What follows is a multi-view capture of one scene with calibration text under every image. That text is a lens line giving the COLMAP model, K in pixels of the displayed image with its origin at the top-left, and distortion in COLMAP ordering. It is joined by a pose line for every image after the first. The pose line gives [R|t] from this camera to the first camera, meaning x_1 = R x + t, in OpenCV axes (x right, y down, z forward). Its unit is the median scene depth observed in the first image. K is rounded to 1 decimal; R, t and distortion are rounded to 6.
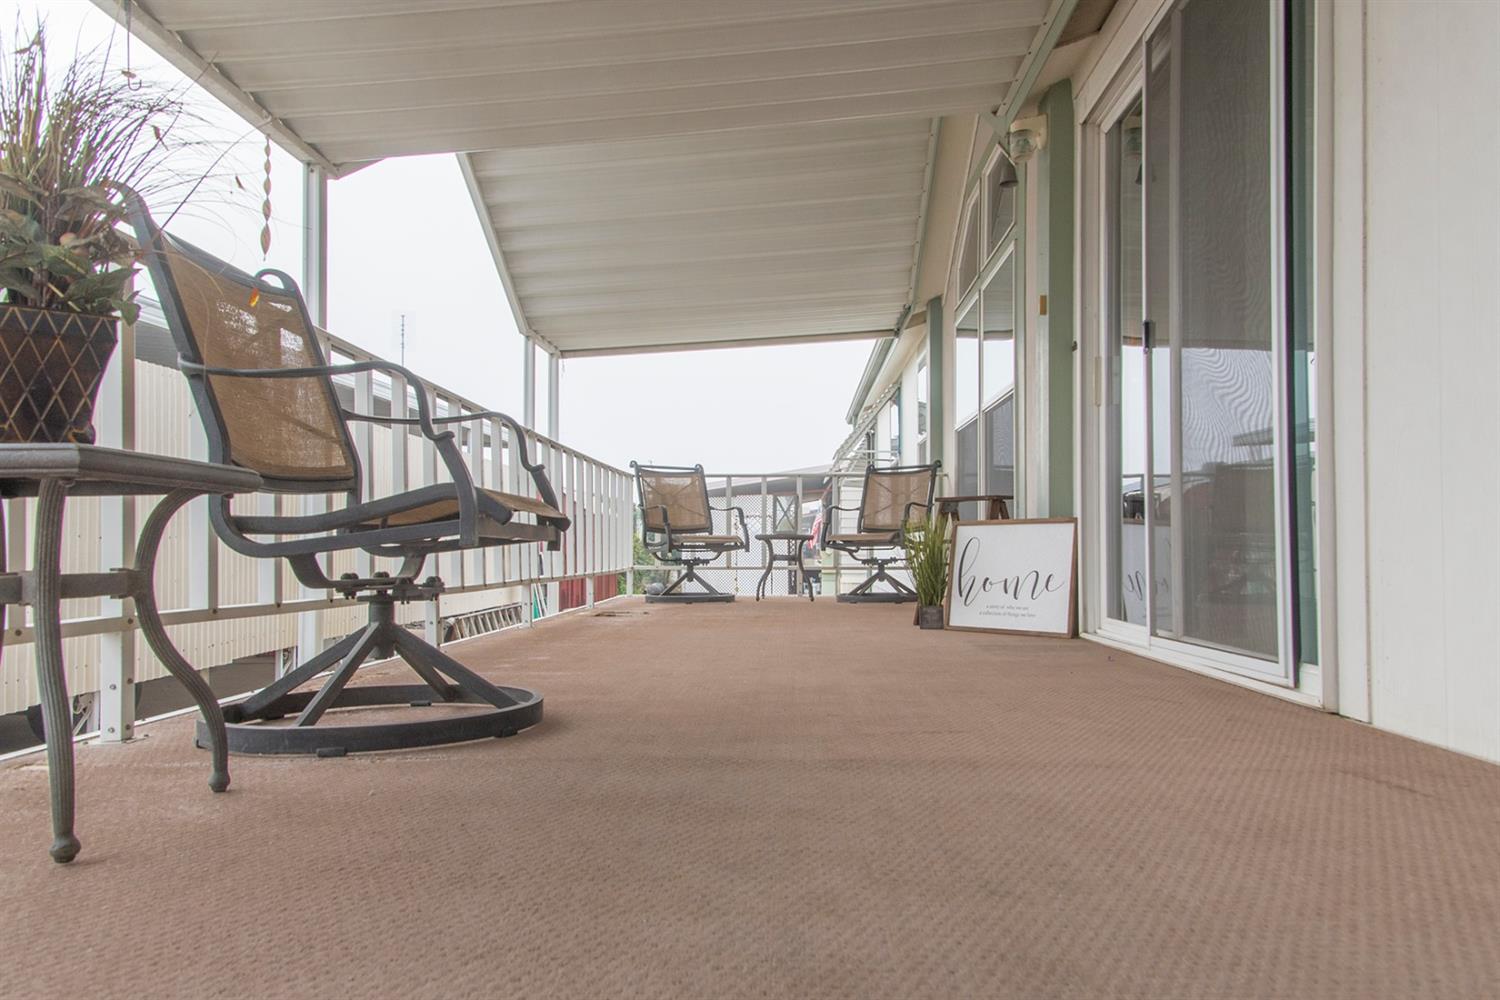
lens RADIAL K [[1042.0, 0, 749.3], [0, 1042.0, 507.7], [0, 0, 1]] dist [0.013364, -0.009626]
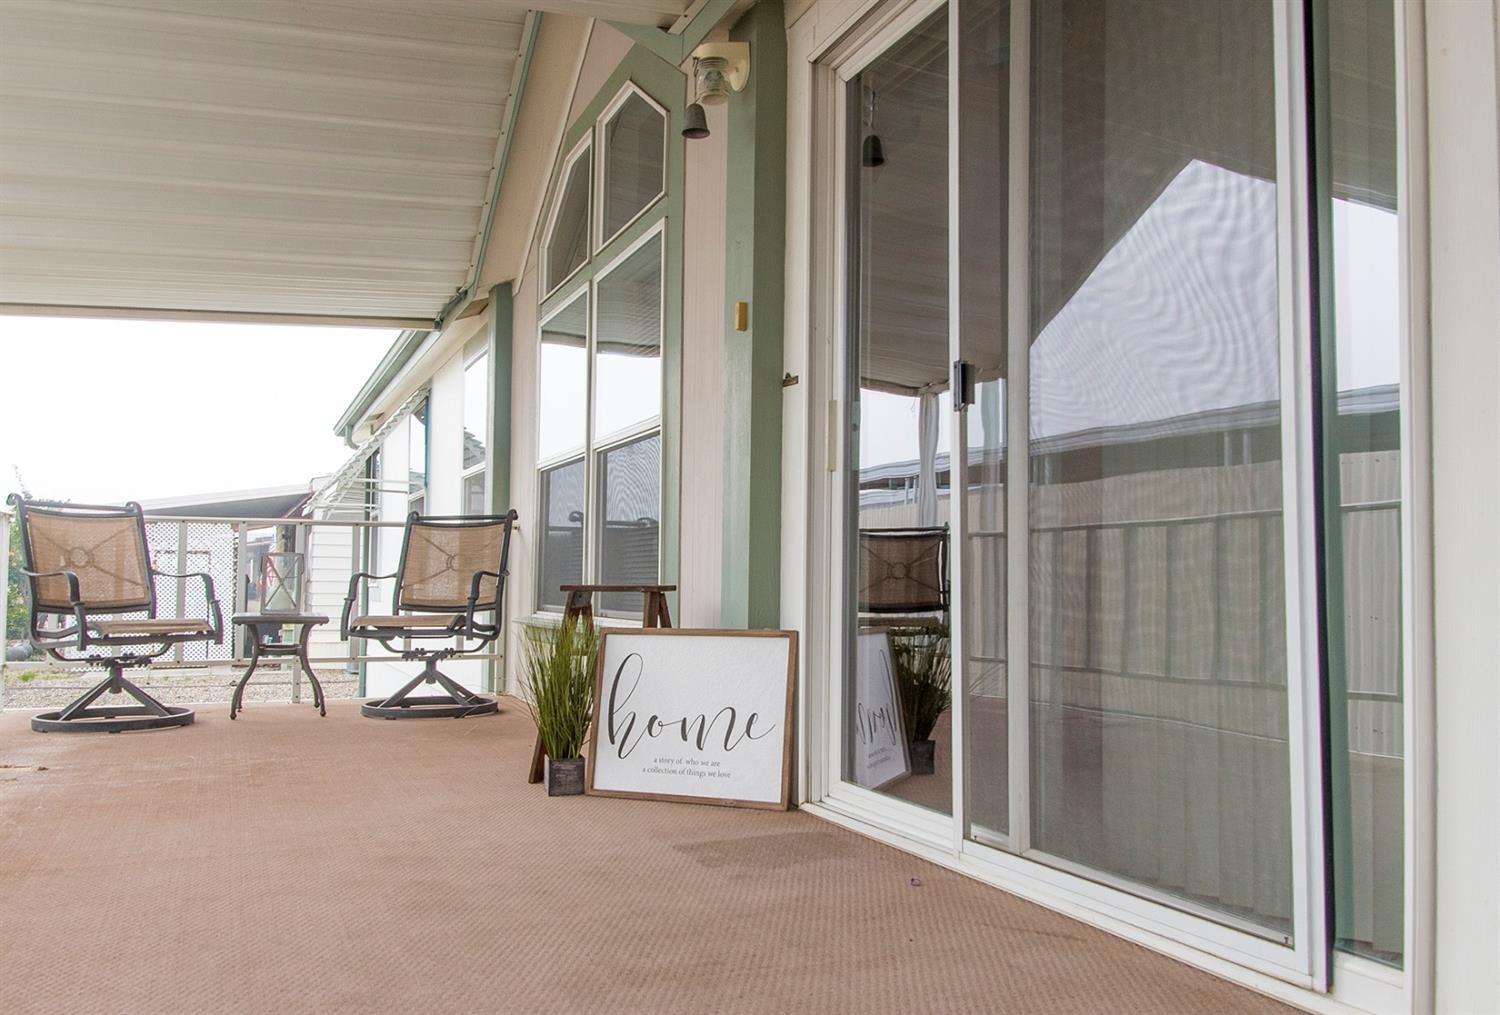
lens RADIAL K [[1211.0, 0, 730.6], [0, 1211.0, 515.5], [0, 0, 1]] dist [0.069234, -0.070604]
pose [[0.902450, 0.030342, 0.429724, -0.043823], [-0.026193, 0.999536, -0.015569, -0.033310], [-0.429997, 0.002794, 0.902826, 0.184091]]
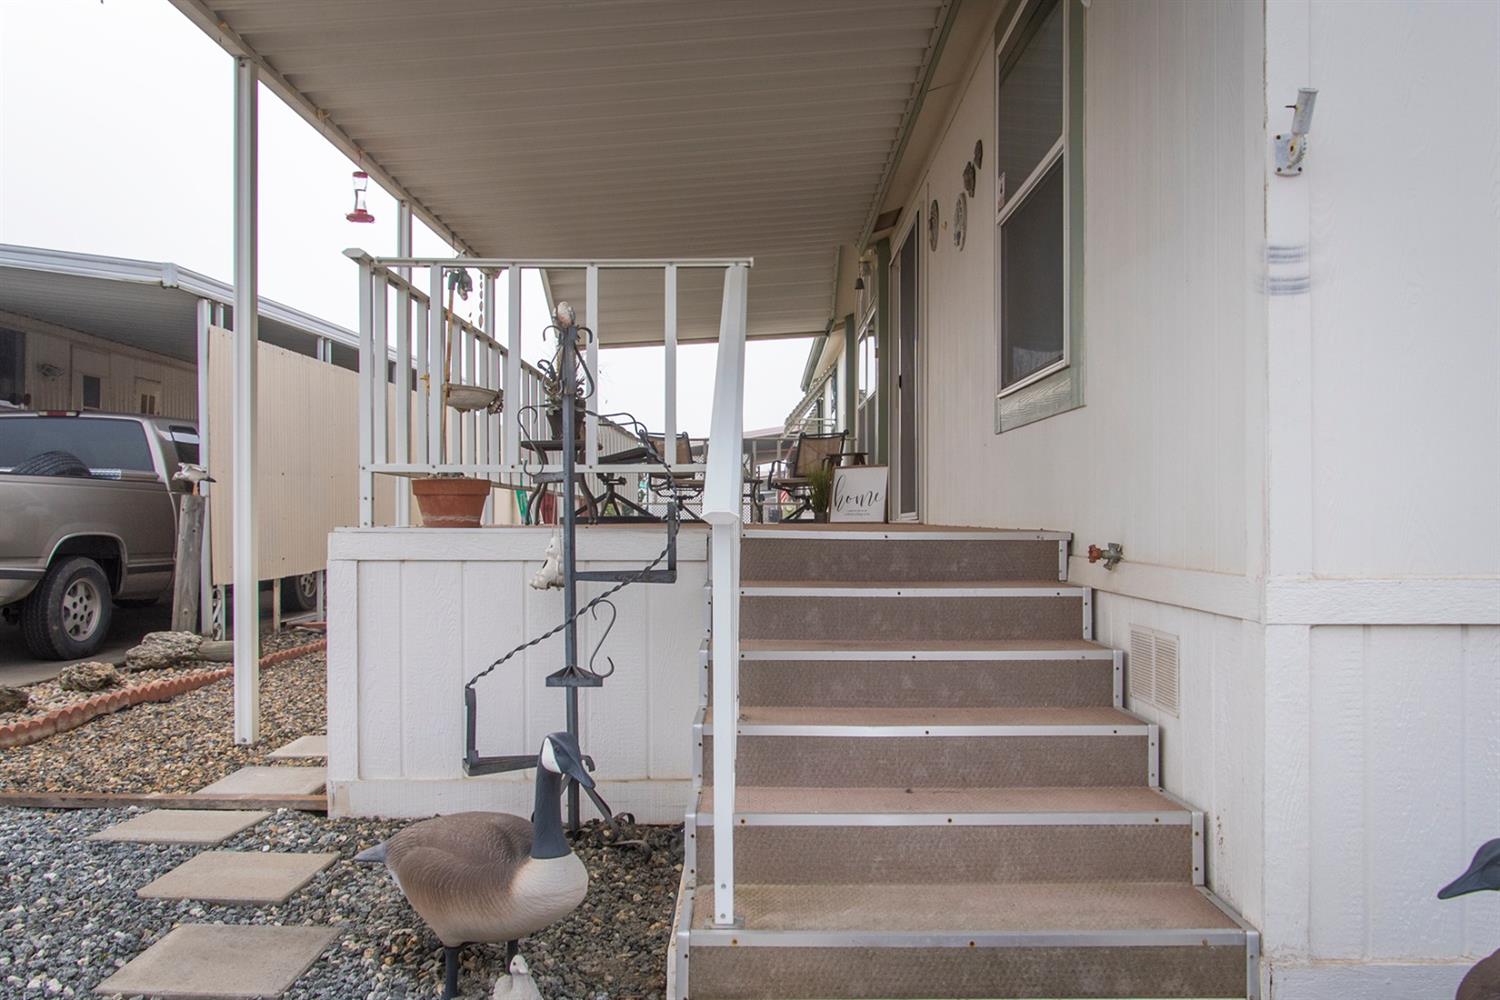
lens RADIAL K [[1421.5, 0, 750.0], [0, 1421.5, 500.0], [0, 0, 1]] dist [-0.002768, -0.004155]
pose [[0.999456, 0.000817, 0.032962, -0.024456], [-0.001442, 0.999820, 0.018937, 0.017182], [-0.032941, -0.018974, 0.999277, -1.053689]]
